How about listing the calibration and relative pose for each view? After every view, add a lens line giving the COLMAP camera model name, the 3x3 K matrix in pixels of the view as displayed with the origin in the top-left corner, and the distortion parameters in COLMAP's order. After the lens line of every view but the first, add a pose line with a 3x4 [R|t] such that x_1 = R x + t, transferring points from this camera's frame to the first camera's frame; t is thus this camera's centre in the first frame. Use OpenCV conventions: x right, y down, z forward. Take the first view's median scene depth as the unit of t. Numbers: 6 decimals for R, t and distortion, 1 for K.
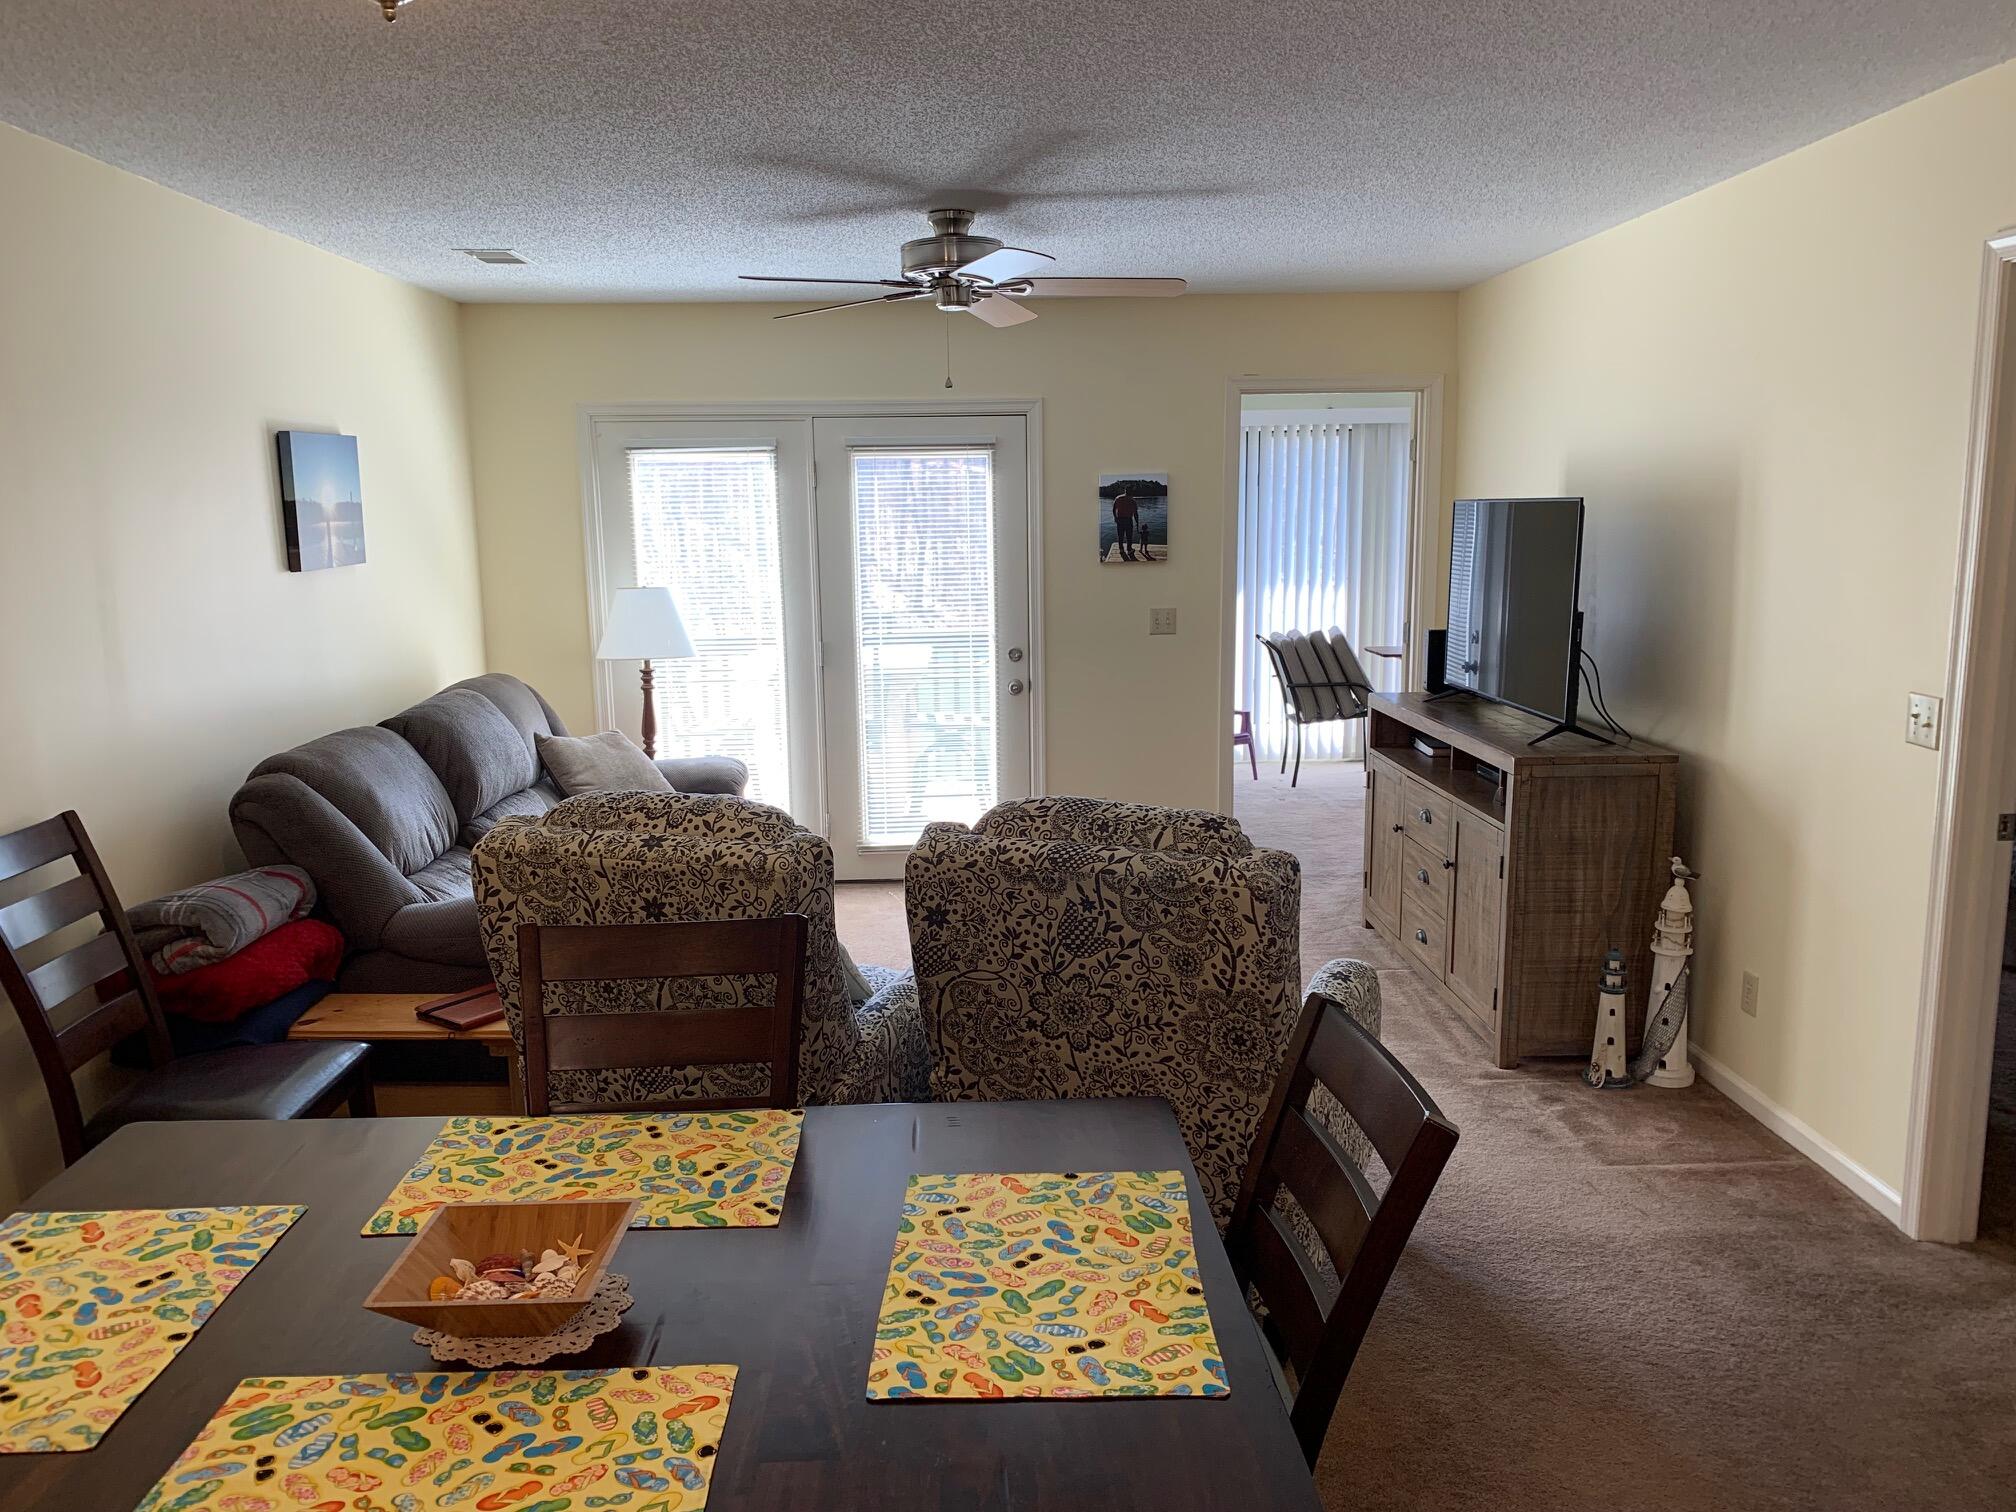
lens RADIAL K [[1522.7, 0, 1005.8], [0, 1522.7, 735.8], [0, 0, 1]] dist [0.030928, -0.037187]
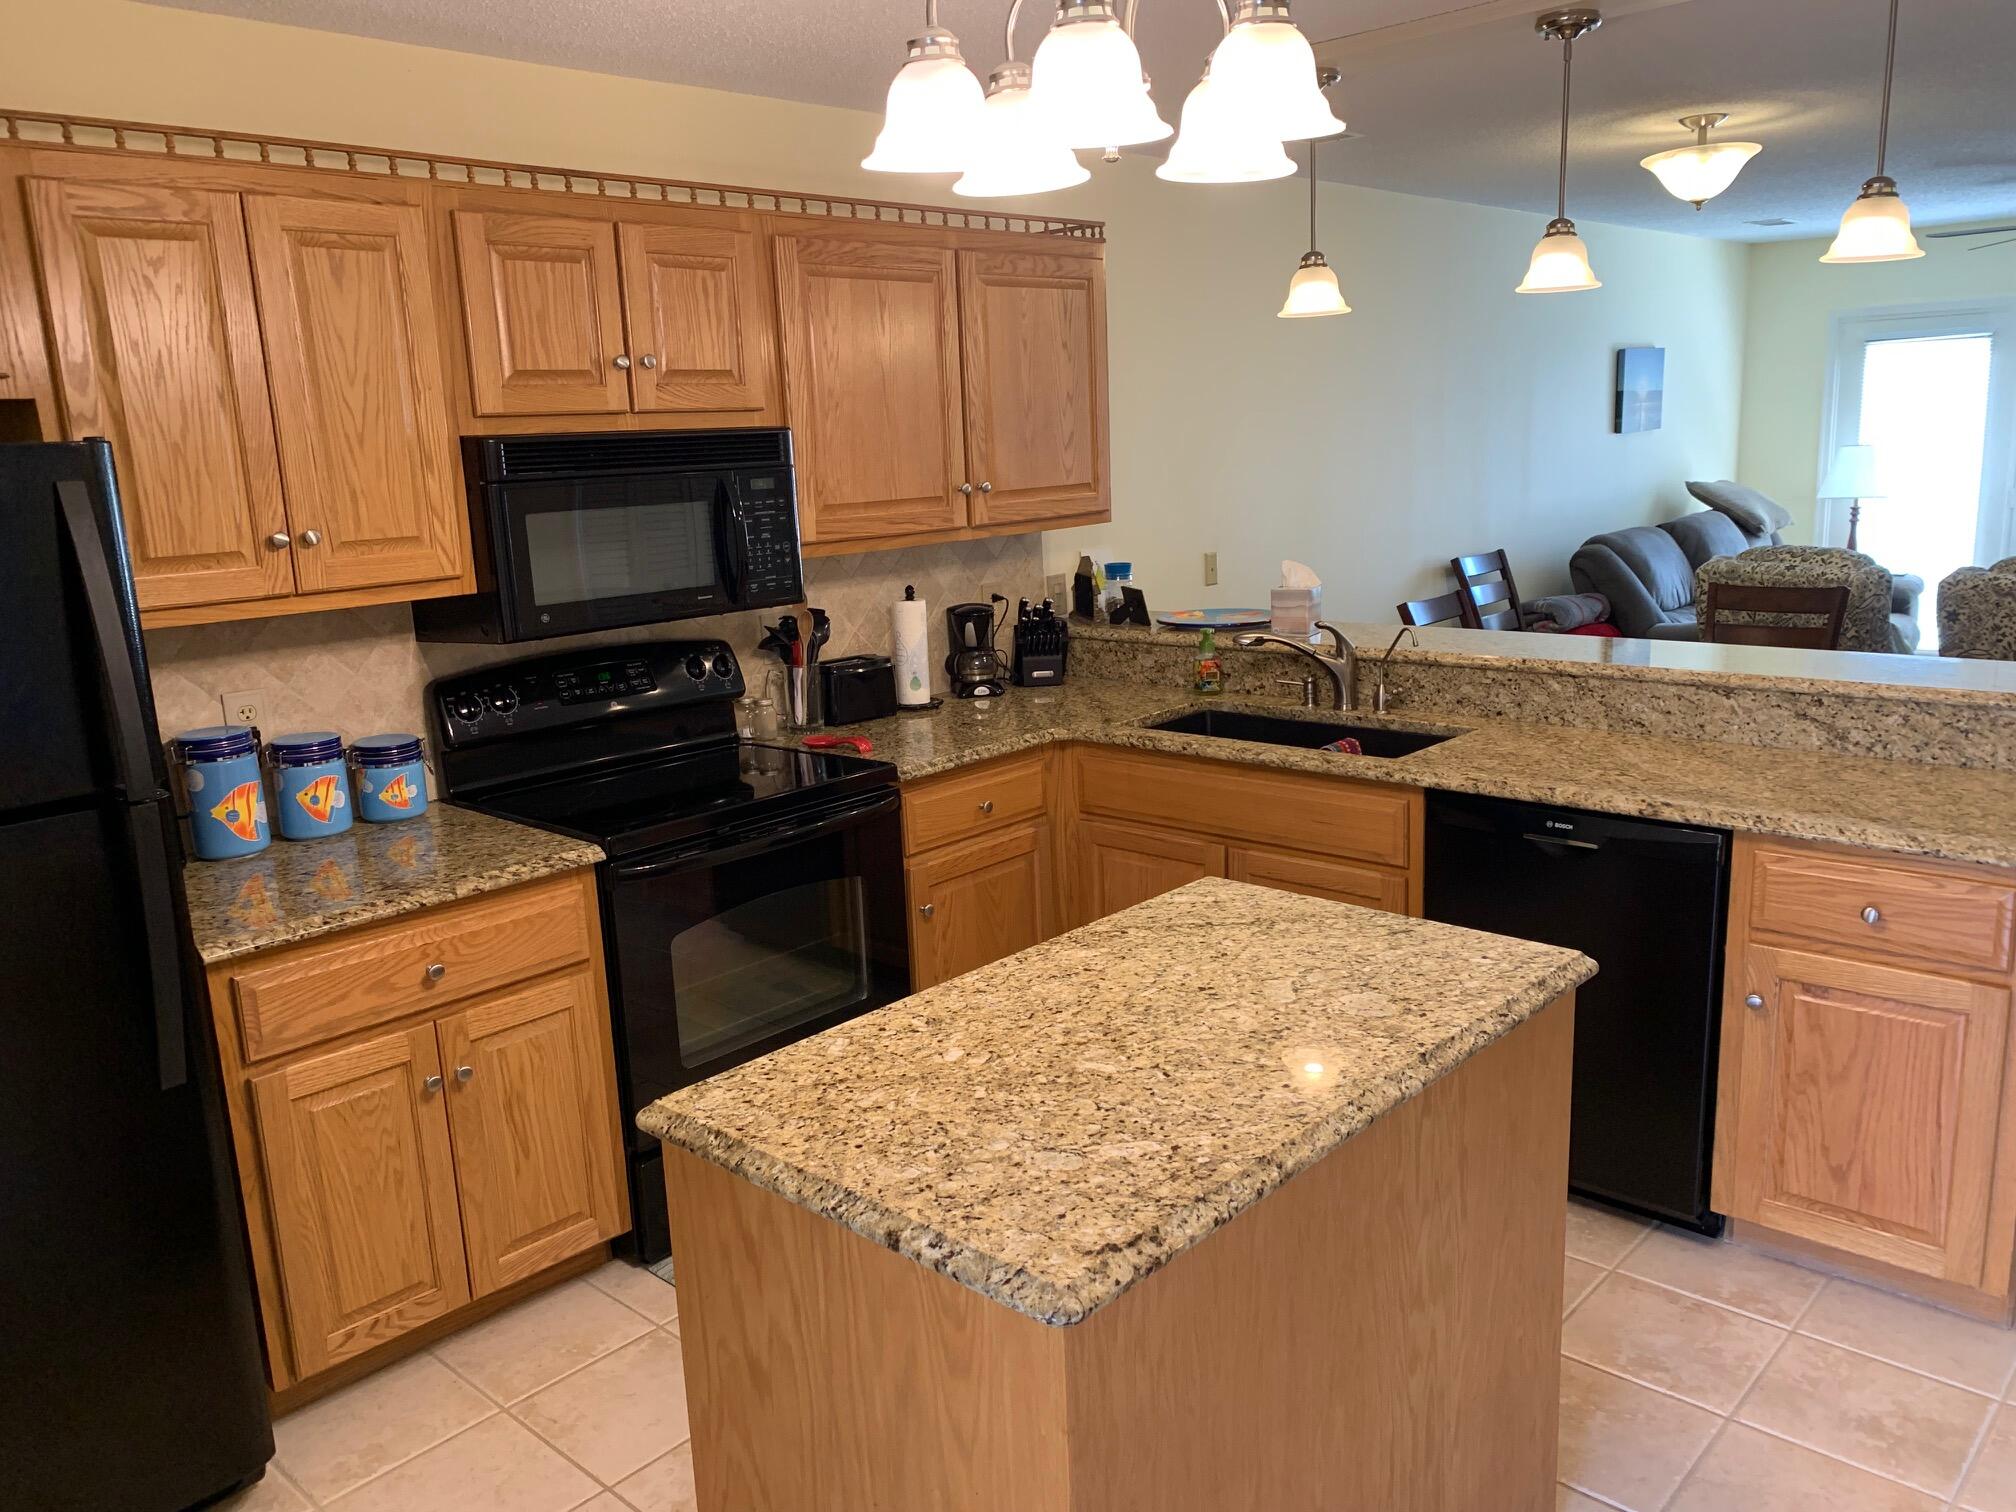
lens RADIAL K [[1522.7, 0, 1009.1], [0, 1522.7, 764.9], [0, 0, 1]] dist [0.030928, -0.037187]
pose [[0.704278, 0.138137, -0.696356, 0.613908], [-0.072743, 0.989766, 0.122771, 0.204229], [0.706188, -0.035810, 0.707118, -1.449610]]
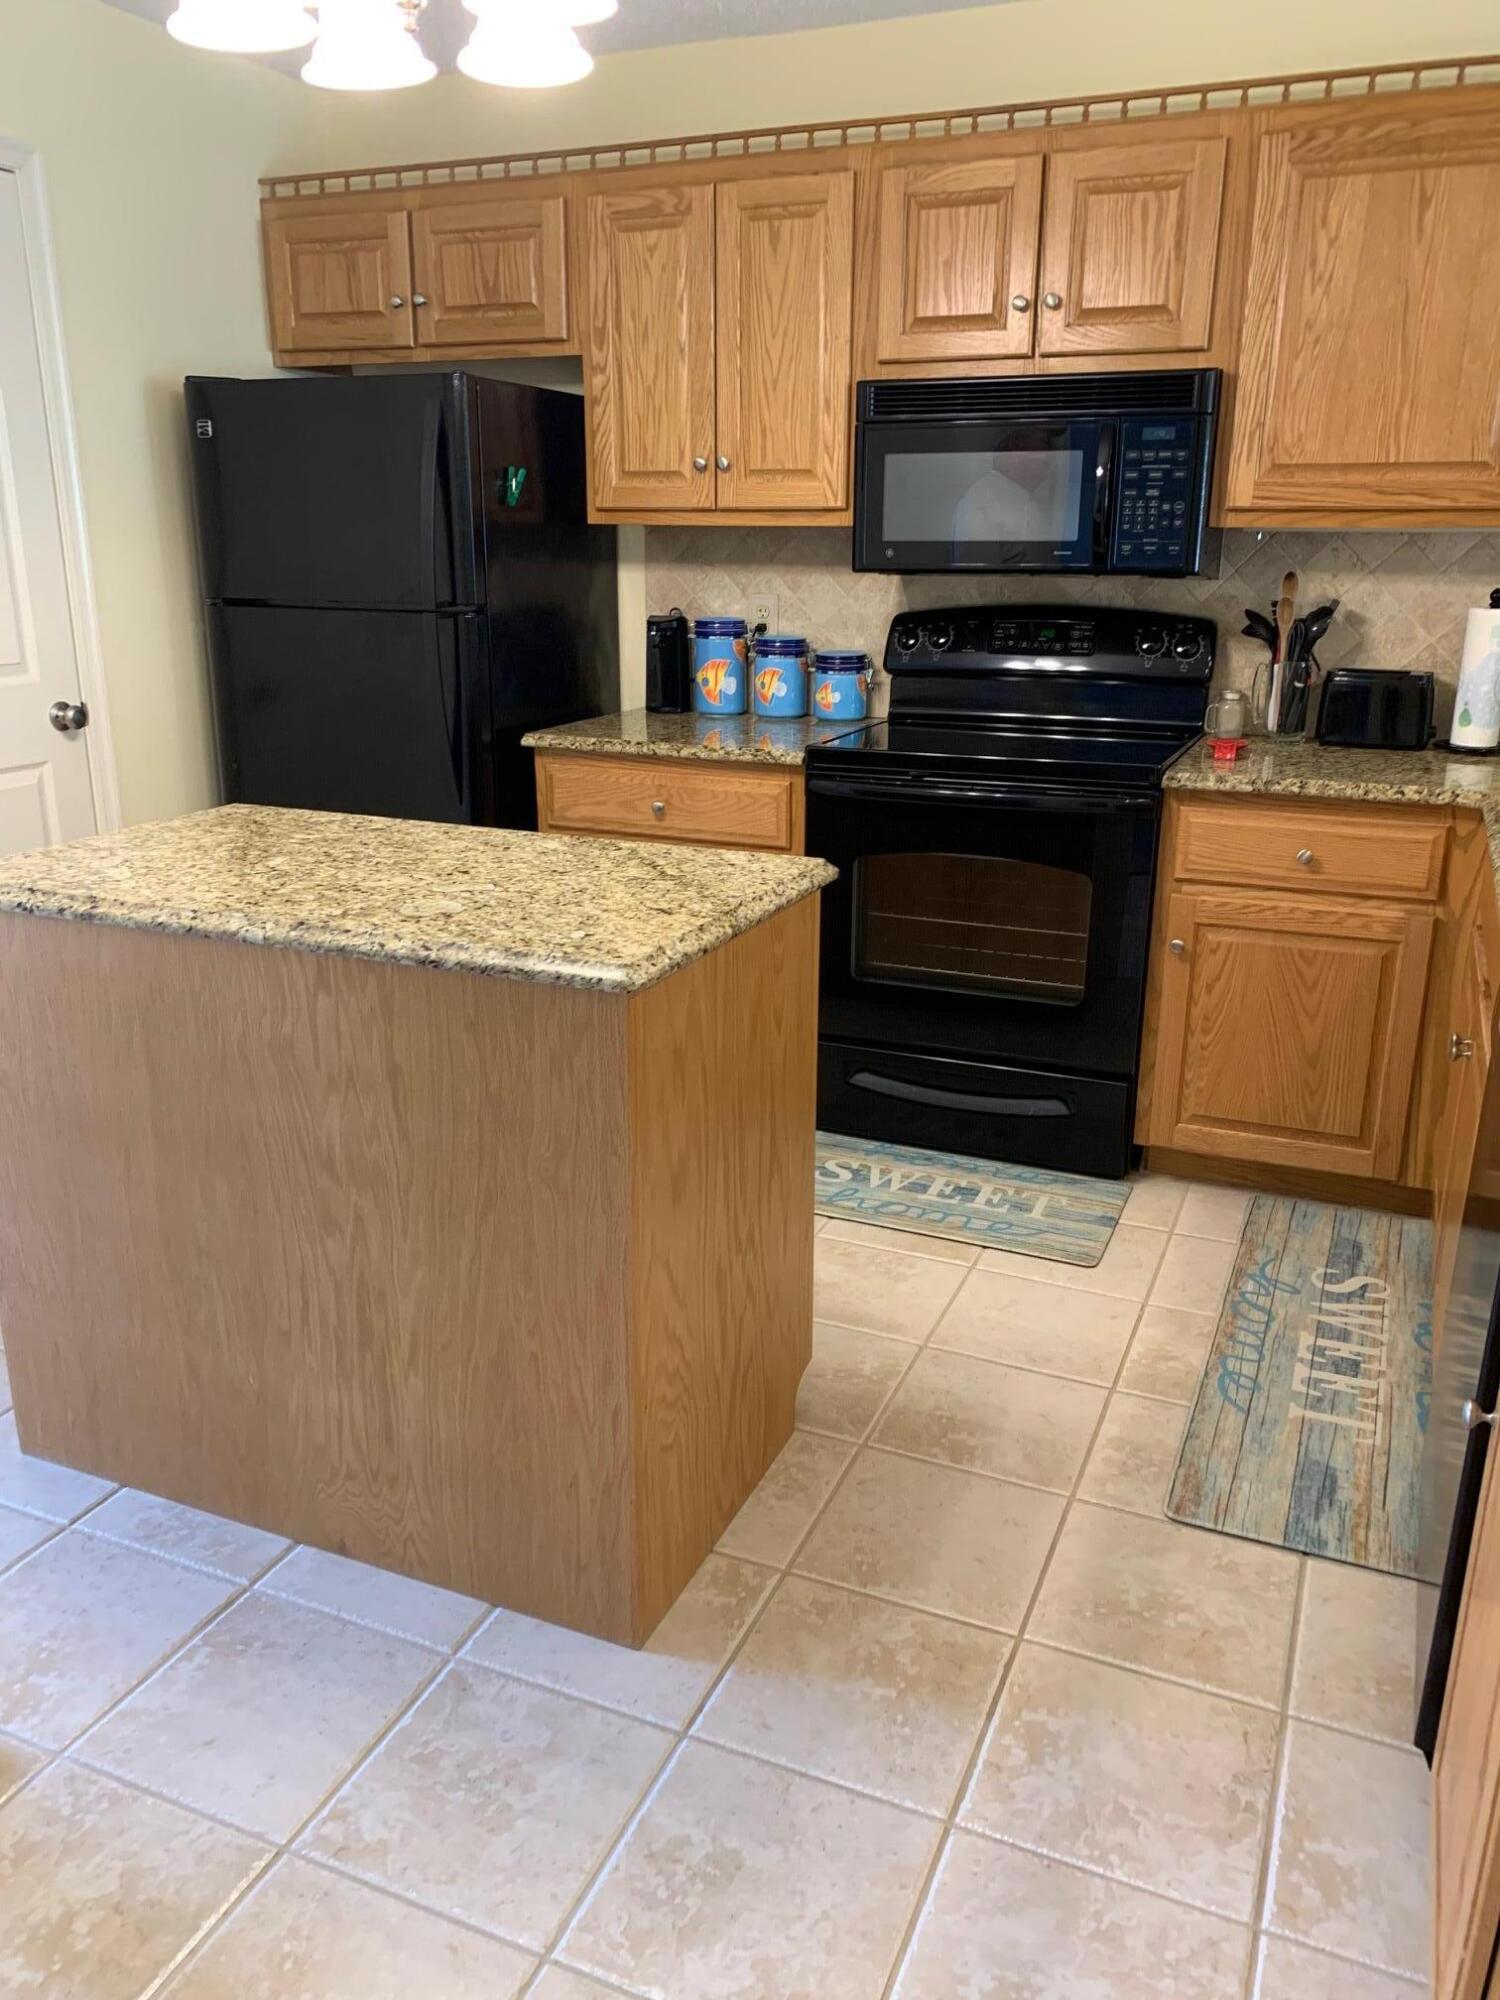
lens RADIAL K [[1550.6, 0, 723.0], [0, 1550.6, 991.9], [0, 0, 1]] dist [0.023428, -0.029533]
pose [[-0.435353, 0.276131, -0.856866, 0.875740], [-0.125725, 0.923823, 0.361586, 0.134255], [0.891438, 0.265147, -0.367473, -0.156231]]
